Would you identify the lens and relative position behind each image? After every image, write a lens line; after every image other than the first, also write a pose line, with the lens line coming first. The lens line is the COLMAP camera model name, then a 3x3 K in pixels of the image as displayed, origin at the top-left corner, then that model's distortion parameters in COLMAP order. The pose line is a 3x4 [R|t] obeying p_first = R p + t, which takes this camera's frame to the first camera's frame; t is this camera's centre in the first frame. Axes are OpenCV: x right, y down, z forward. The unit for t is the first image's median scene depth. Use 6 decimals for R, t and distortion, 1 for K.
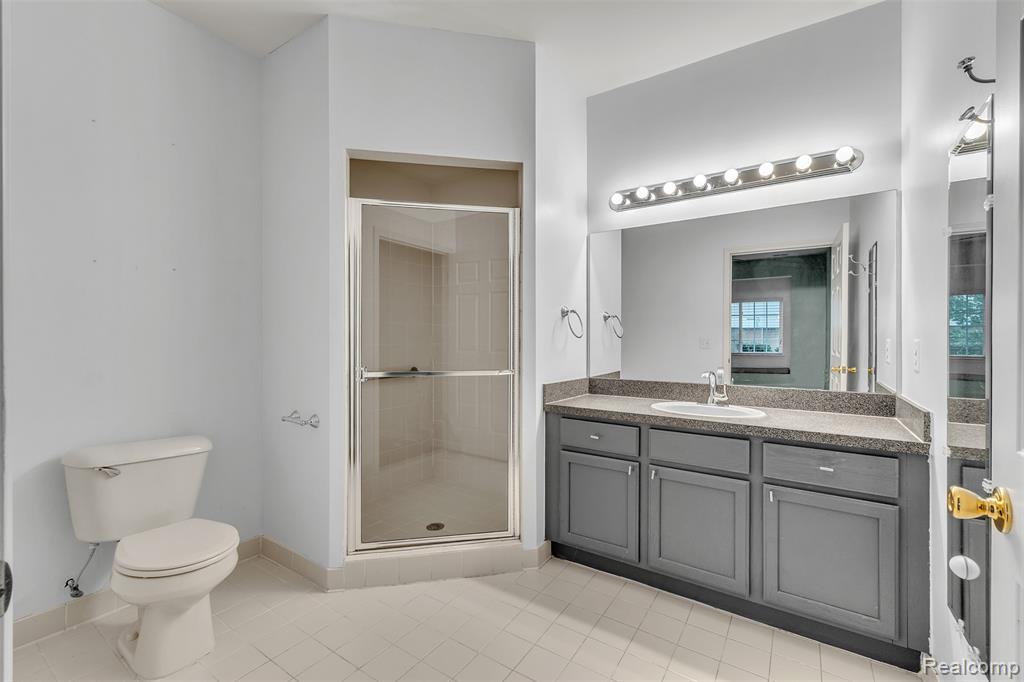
lens RADIAL K [[436.8, 0, 508.0], [0, 436.8, 340.4], [0, 0, 1]] dist [0.001710, 0.000055]
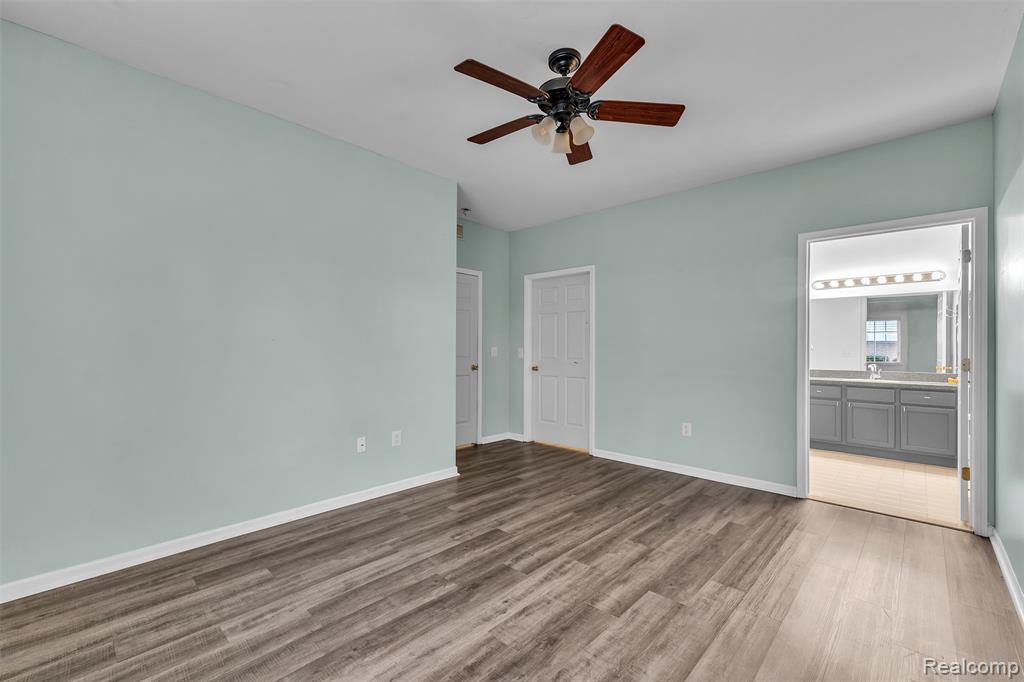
lens RADIAL K [[436.8, 0, 508.9], [0, 436.8, 341.2], [0, 0, 1]] dist [0.001710, 0.000055]
pose [[0.987038, 0.006789, -0.160342, -0.359445], [-0.009807, 0.999789, -0.018041, 0.002734], [0.160186, 0.019379, 0.986897, -0.538332]]
